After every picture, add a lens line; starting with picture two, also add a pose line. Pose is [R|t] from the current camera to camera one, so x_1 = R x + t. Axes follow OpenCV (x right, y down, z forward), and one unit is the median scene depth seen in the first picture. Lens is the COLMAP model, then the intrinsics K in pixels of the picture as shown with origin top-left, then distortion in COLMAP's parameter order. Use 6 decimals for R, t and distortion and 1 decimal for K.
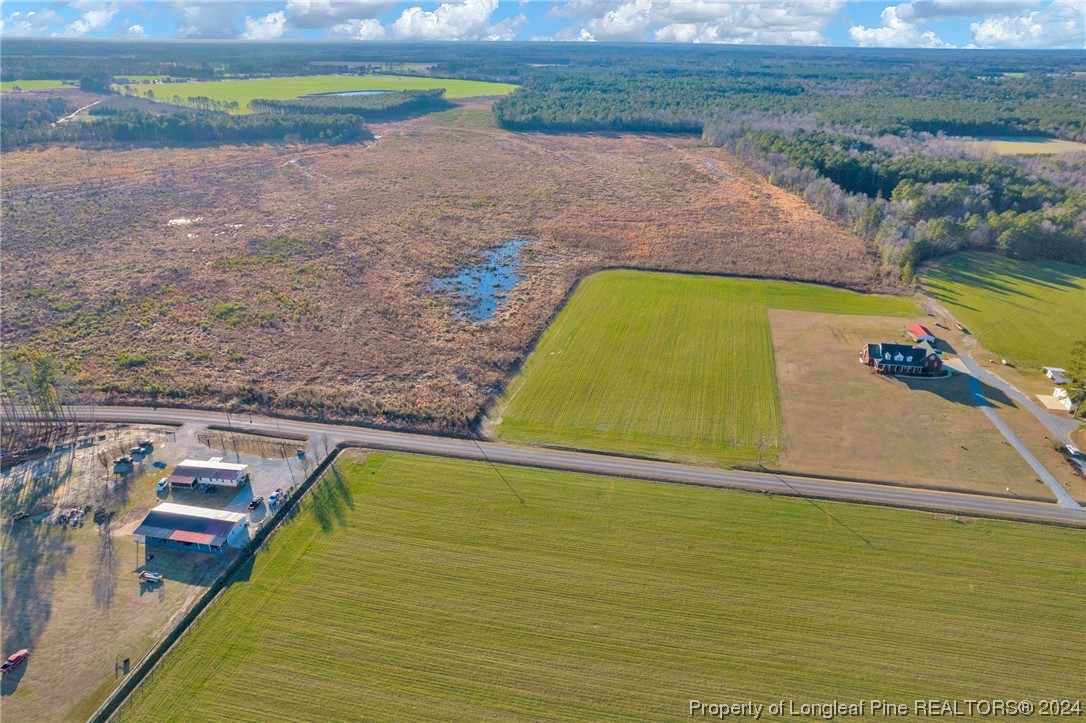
lens RADIAL K [[703.5, 0, 543.0], [0, 703.5, 361.5], [0, 0, 1]] dist [-0.087596, 0.083574]
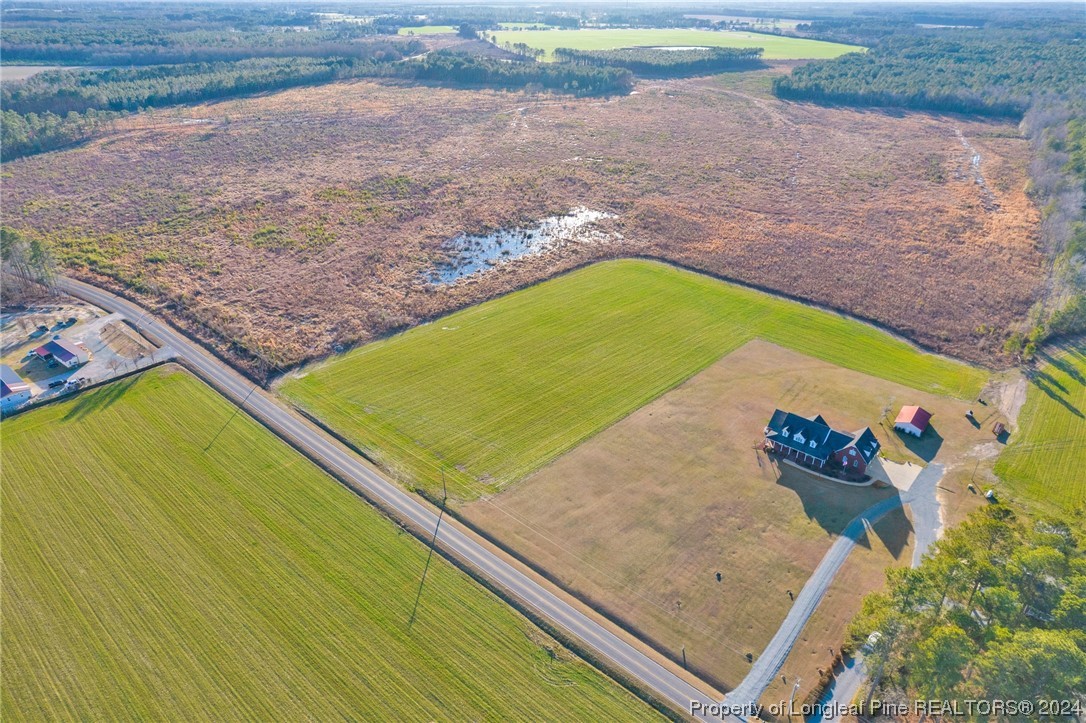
lens RADIAL K [[703.5, 0, 543.0], [0, 703.5, 361.5], [0, 0, 1]] dist [-0.087596, 0.083574]
pose [[0.858390, 0.242383, -0.452125, 0.456451], [-0.217291, 0.970163, 0.107560, -0.079352], [0.464705, 0.005915, 0.885446, 0.177616]]
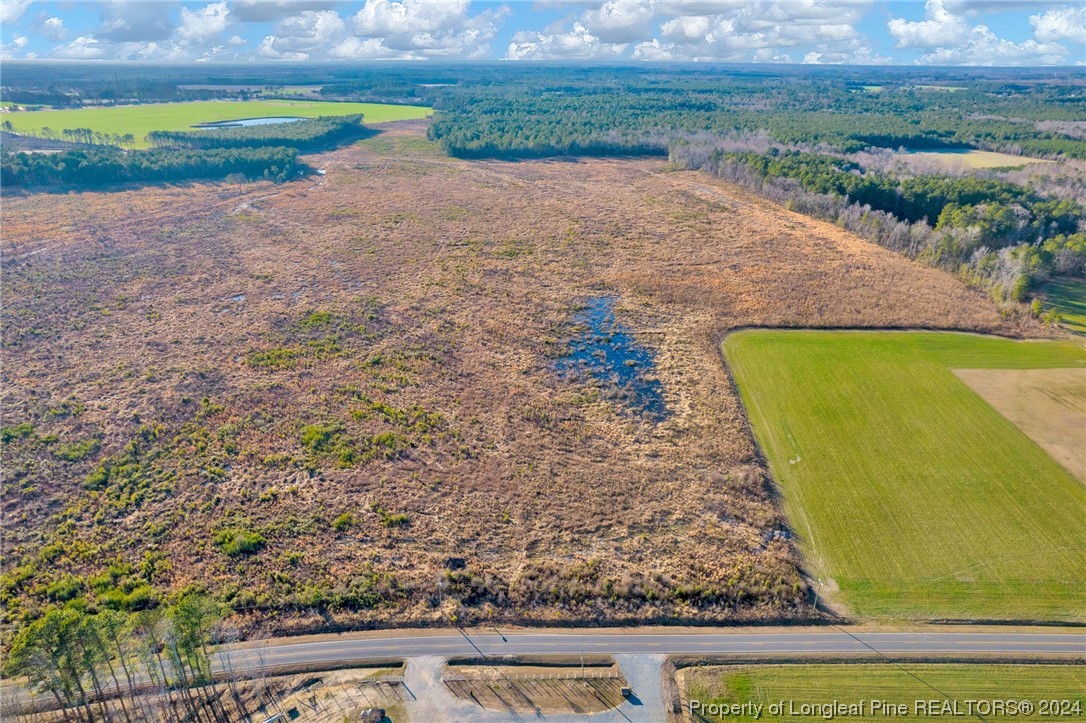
lens RADIAL K [[703.5, 0, 543.0], [0, 703.5, 361.5], [0, 0, 1]] dist [-0.087596, 0.083574]
pose [[0.982708, -0.079911, 0.167028, -0.310010], [0.083564, 0.996390, -0.014945, -0.109695], [-0.165231, 0.028644, 0.985839, 0.213778]]
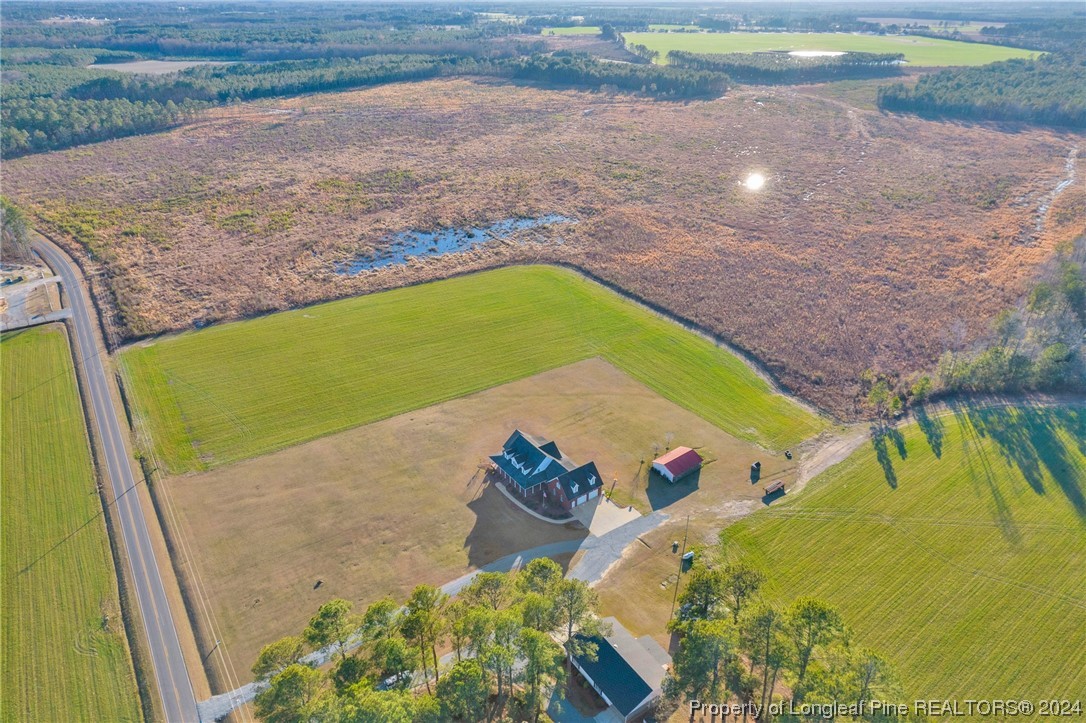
lens RADIAL K [[706.1, 0, 546.5], [0, 706.1, 361.6], [0, 0, 1]] dist [-0.084045, 0.079817]
pose [[0.711094, 0.326148, -0.622874, 0.715809], [-0.292917, 0.942782, 0.159253, -0.166484], [0.639175, 0.069207, 0.765941, 0.373659]]
